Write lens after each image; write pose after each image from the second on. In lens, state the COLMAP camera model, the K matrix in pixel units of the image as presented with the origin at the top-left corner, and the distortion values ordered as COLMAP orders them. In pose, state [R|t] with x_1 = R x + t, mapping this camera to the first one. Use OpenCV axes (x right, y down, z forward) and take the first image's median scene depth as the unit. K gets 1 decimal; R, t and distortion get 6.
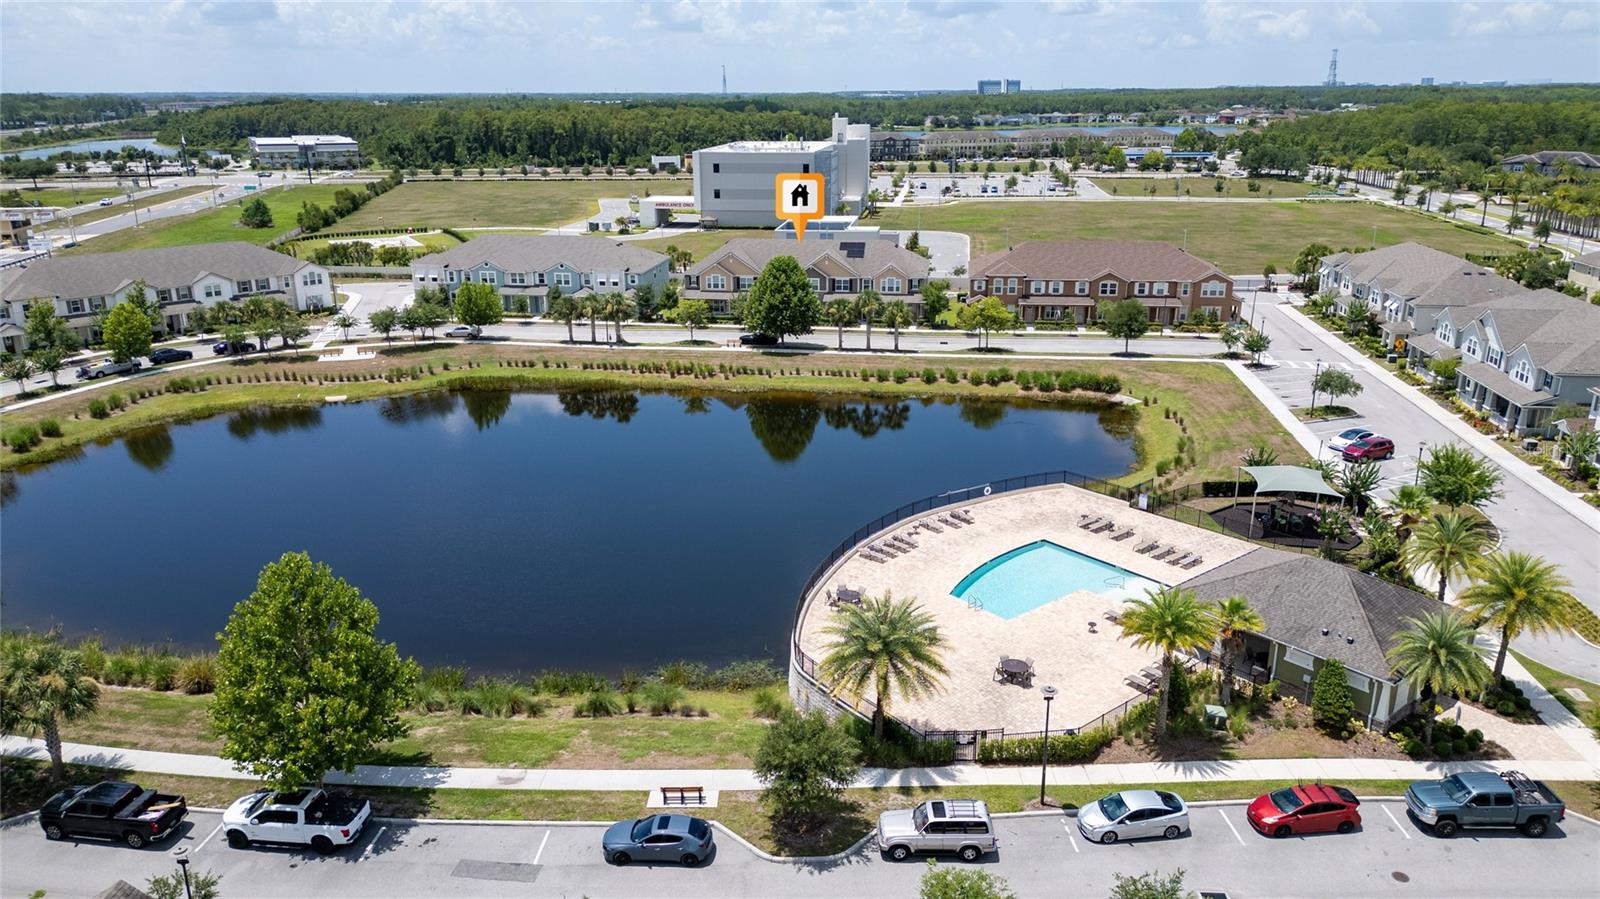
lens RADIAL K [[1119.5, 0, 800.0], [0, 1119.5, 449.5], [0, 0, 1]] dist [0.070736, -0.067751]
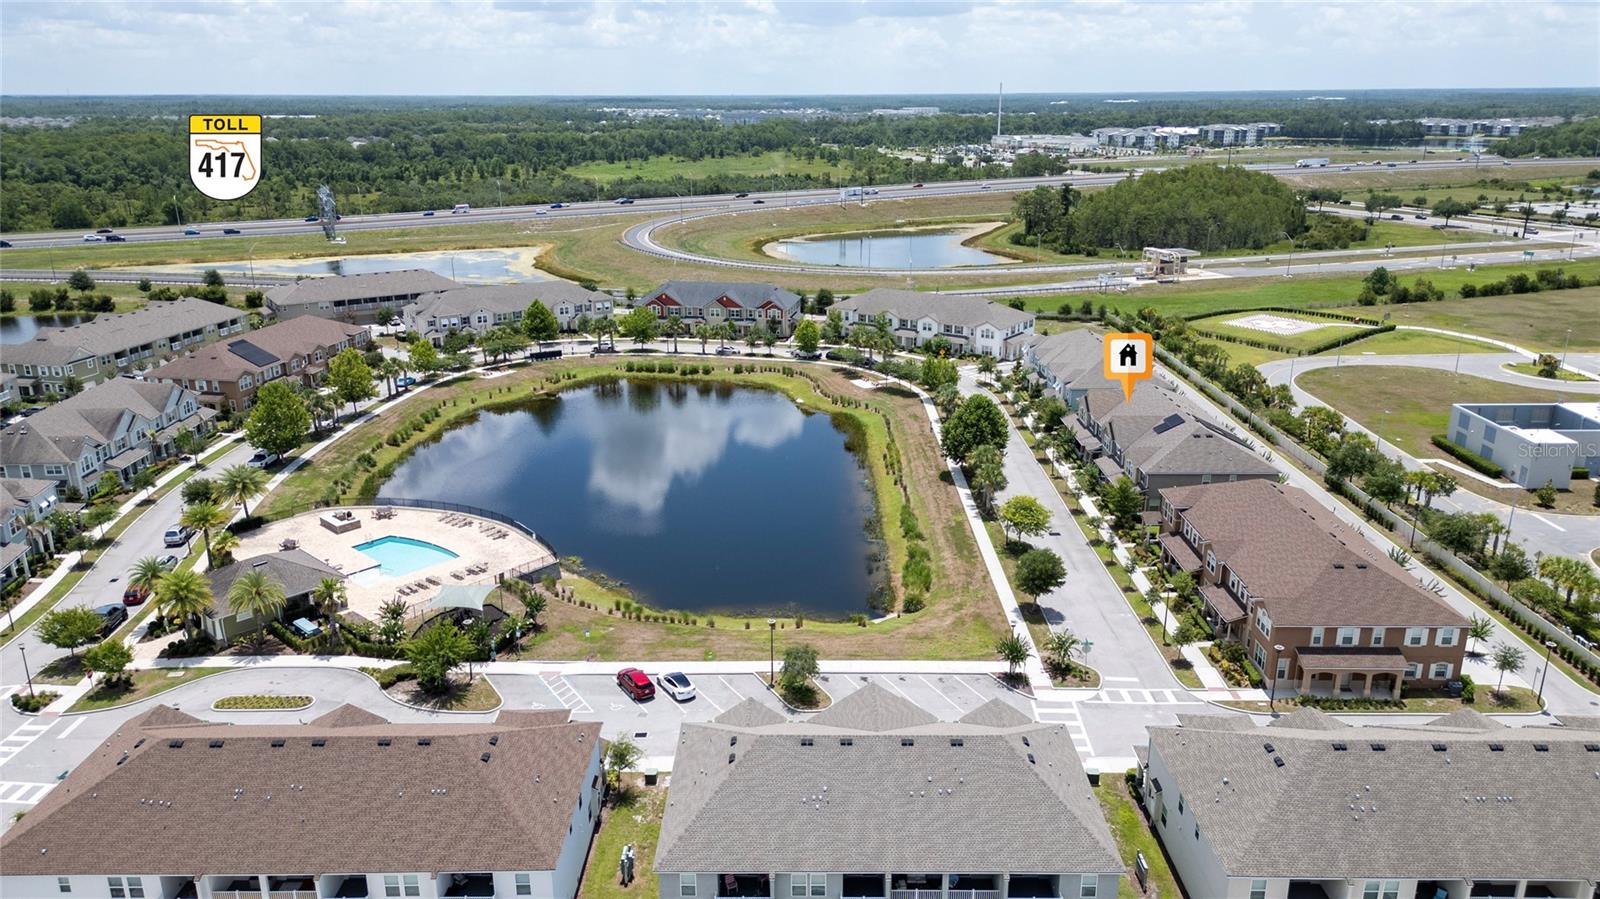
lens RADIAL K [[1119.5, 0, 800.0], [0, 1119.5, 449.5], [0, 0, 1]] dist [0.070736, -0.067751]
pose [[0.137076, 0.304391, -0.942633, 0.857654], [-0.297271, 0.920393, 0.253981, -0.299523], [0.944902, 0.245402, 0.216650, 0.528590]]
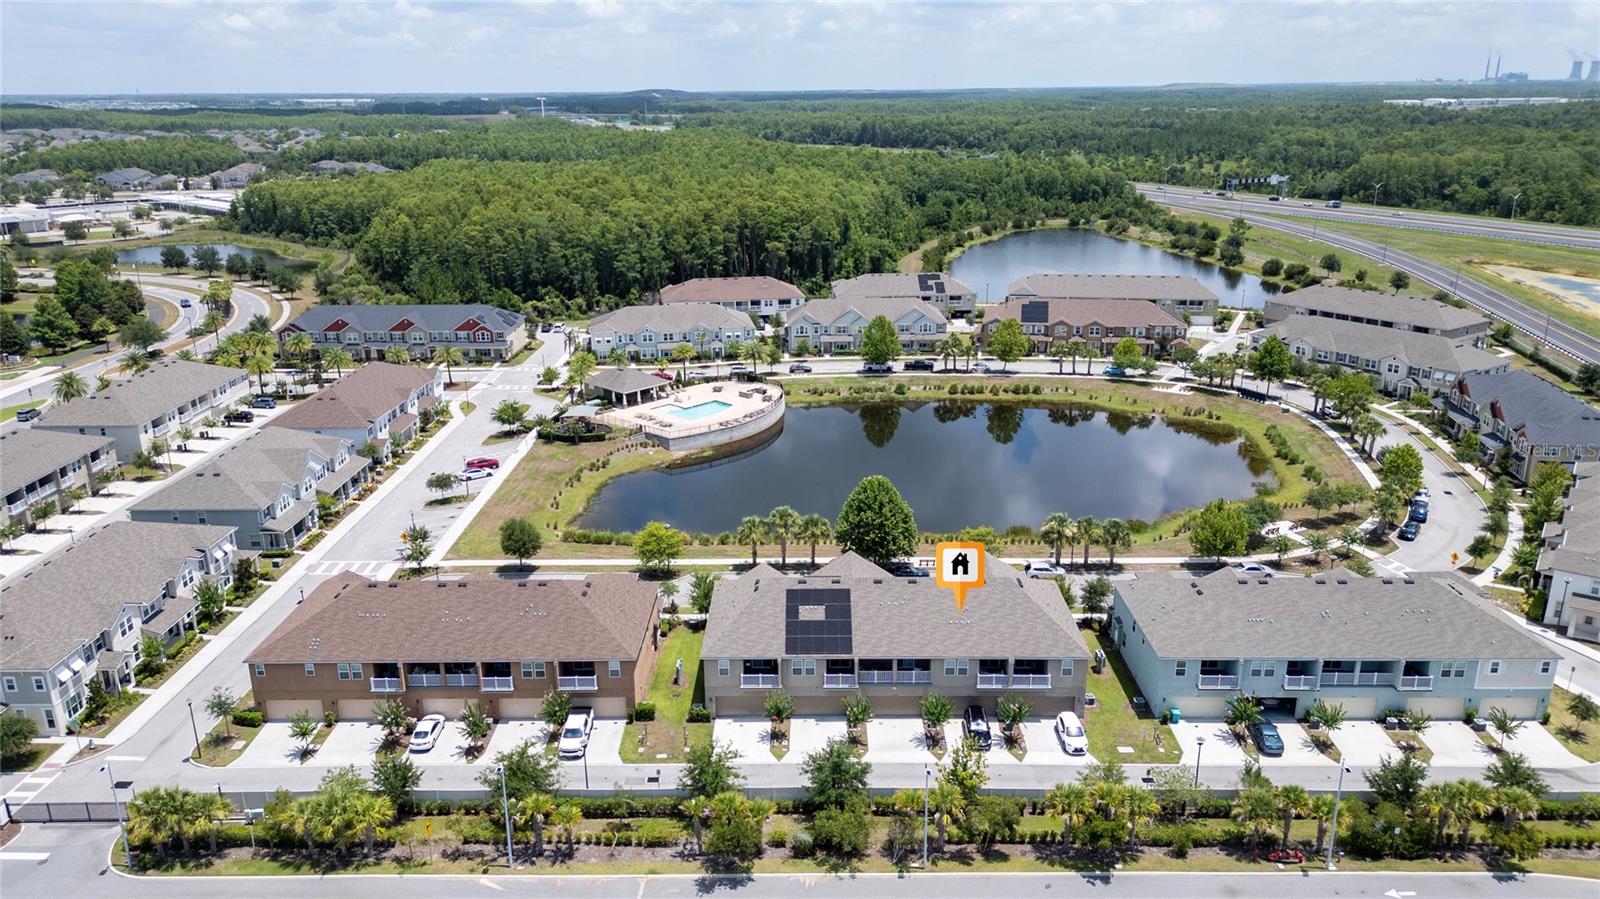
lens RADIAL K [[1117.8, 0, 799.7], [0, 1117.8, 443.2], [0, 0, 1]] dist [0.082862, -0.083316]
pose [[-0.991823, 0.054132, -0.115574, 0.130782], [-0.022038, 0.819340, 0.572884, -0.631802], [0.125705, 0.570747, -0.811447, 1.496954]]
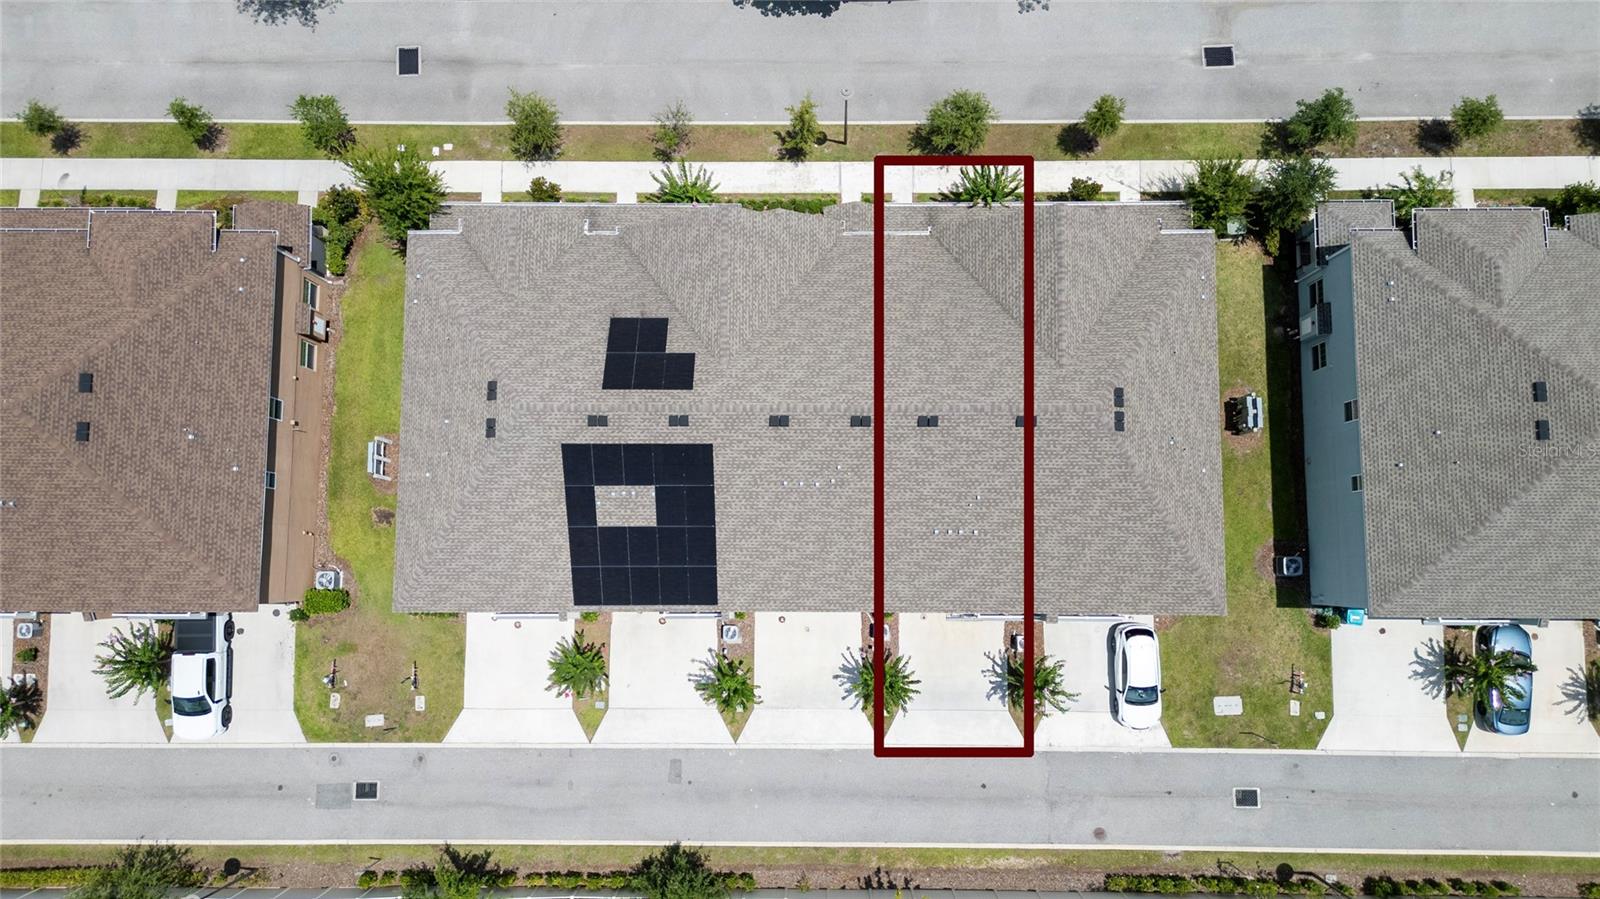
lens RADIAL K [[1119.5, 0, 800.0], [0, 1119.5, 449.5], [0, 0, 1]] dist [0.070736, -0.067751]
pose [[-0.990672, 0.136203, 0.004264, 0.008003], [-0.022087, -0.191370, 0.981269, -0.459703], [0.134468, 0.972022, 0.192593, 0.969101]]
